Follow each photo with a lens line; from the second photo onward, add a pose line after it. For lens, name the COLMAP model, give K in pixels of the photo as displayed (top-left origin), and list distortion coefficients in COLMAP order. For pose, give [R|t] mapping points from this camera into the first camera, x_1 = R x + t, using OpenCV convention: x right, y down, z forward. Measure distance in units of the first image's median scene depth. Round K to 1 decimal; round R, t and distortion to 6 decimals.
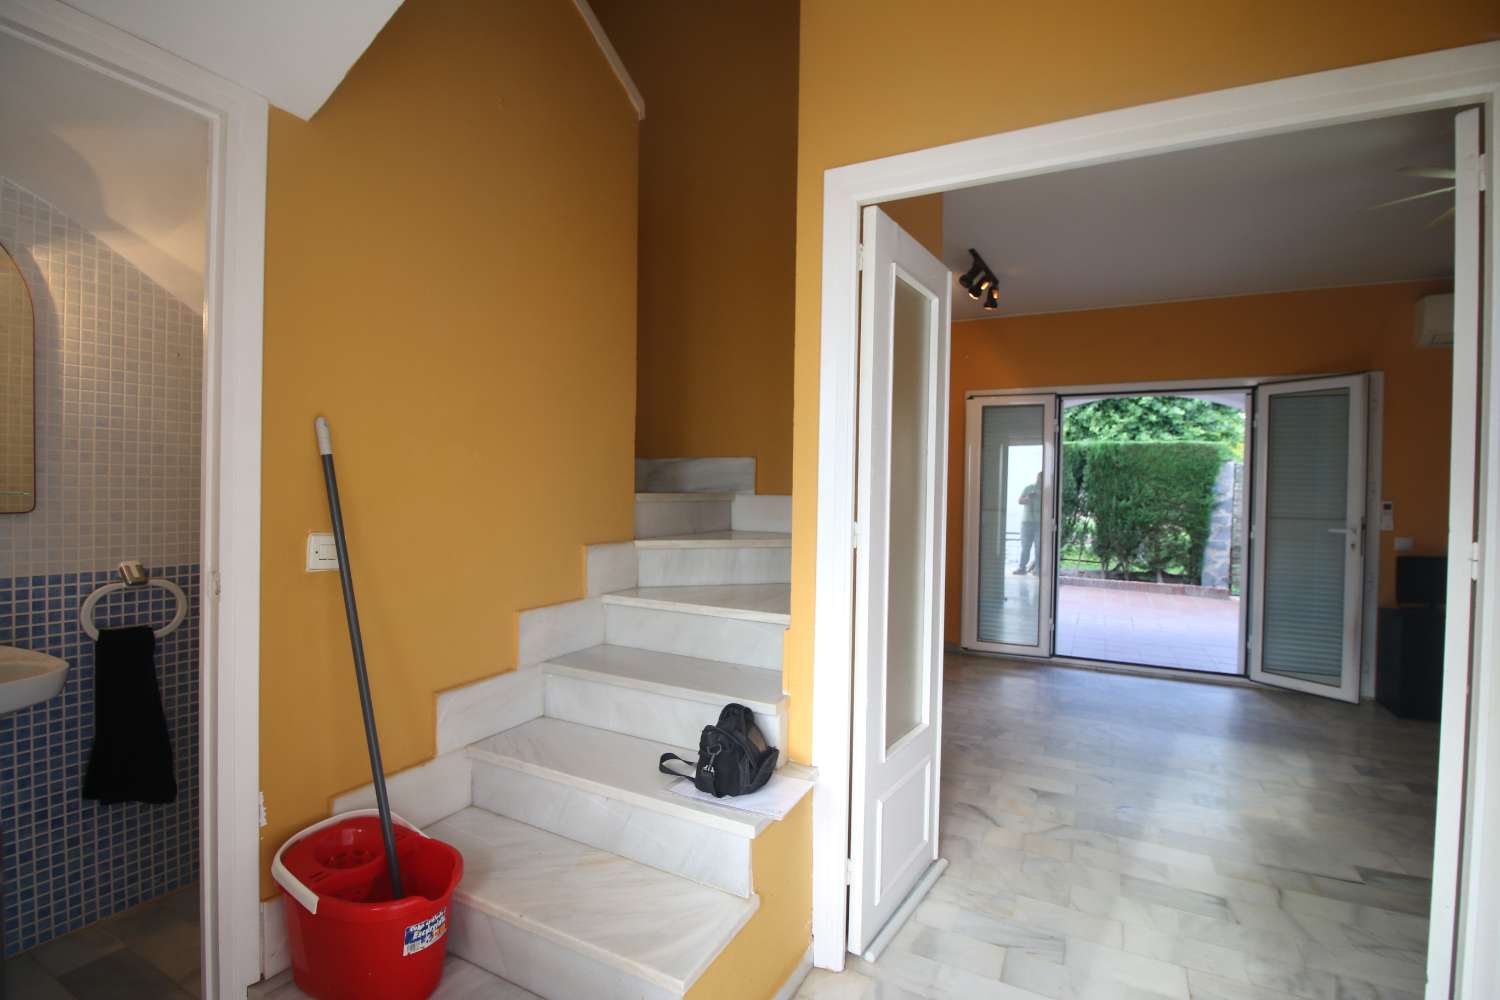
lens RADIAL K [[692.8, 0, 750.0], [0, 692.8, 500.0], [0, 0, 1]] dist [0.005934, -0.016926]
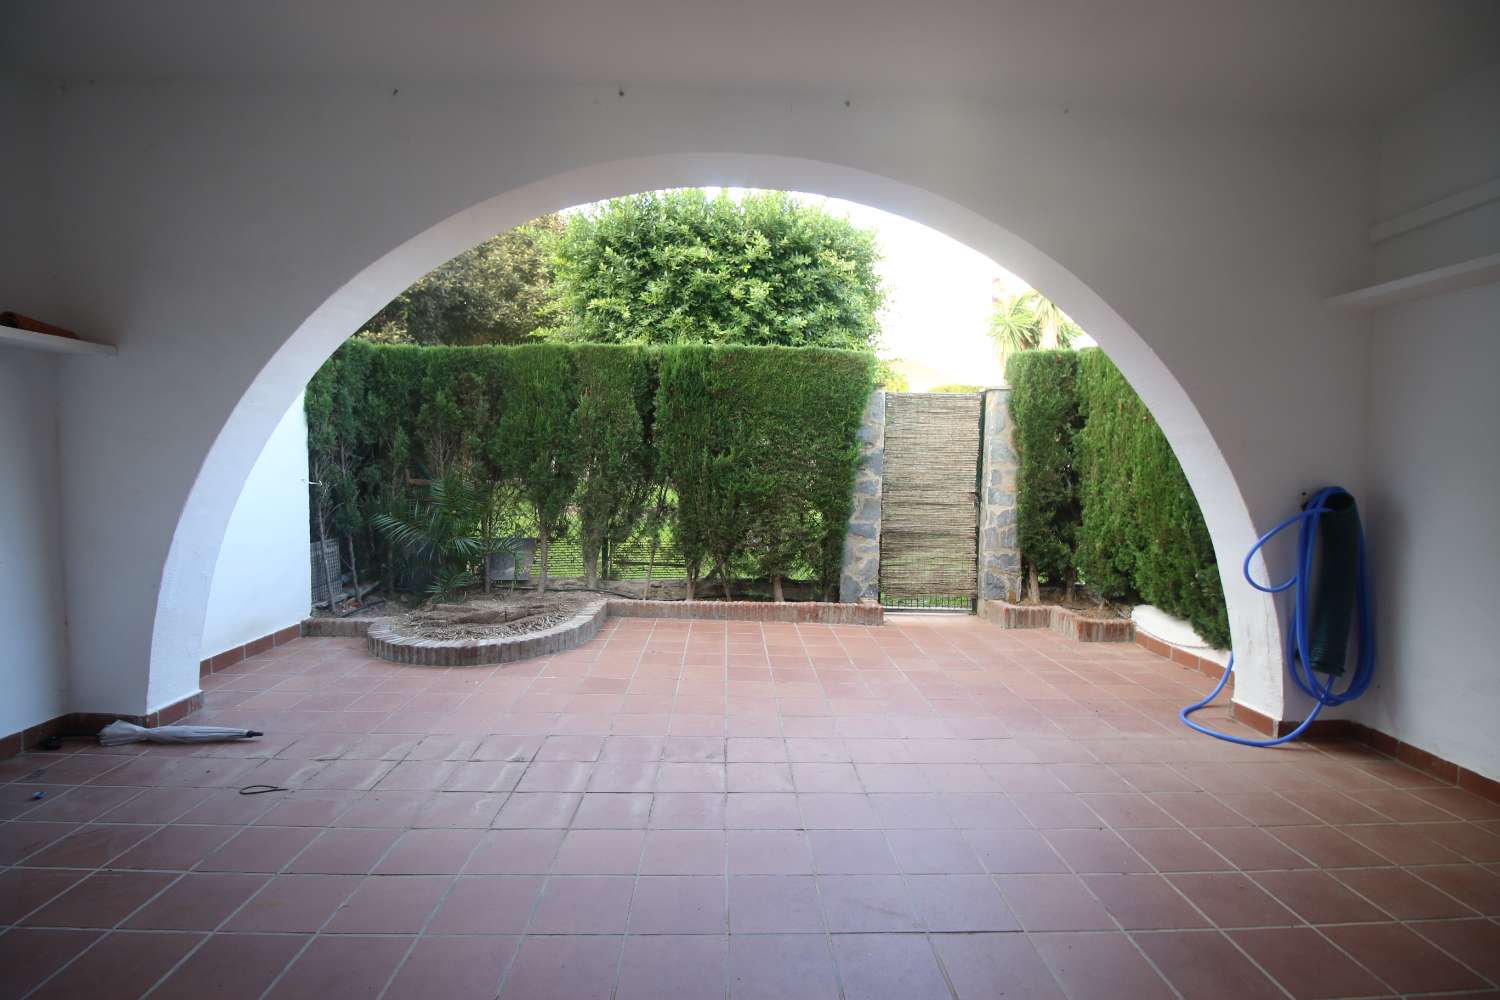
lens RADIAL K [[692.8, 0, 750.0], [0, 692.8, 500.0], [0, 0, 1]] dist [0.005934, -0.016926]
pose [[0.873249, -0.028187, 0.486458, 0.304861], [0.006911, 0.998942, 0.045476, 0.012242], [-0.487225, -0.036350, 0.872519, 0.532264]]
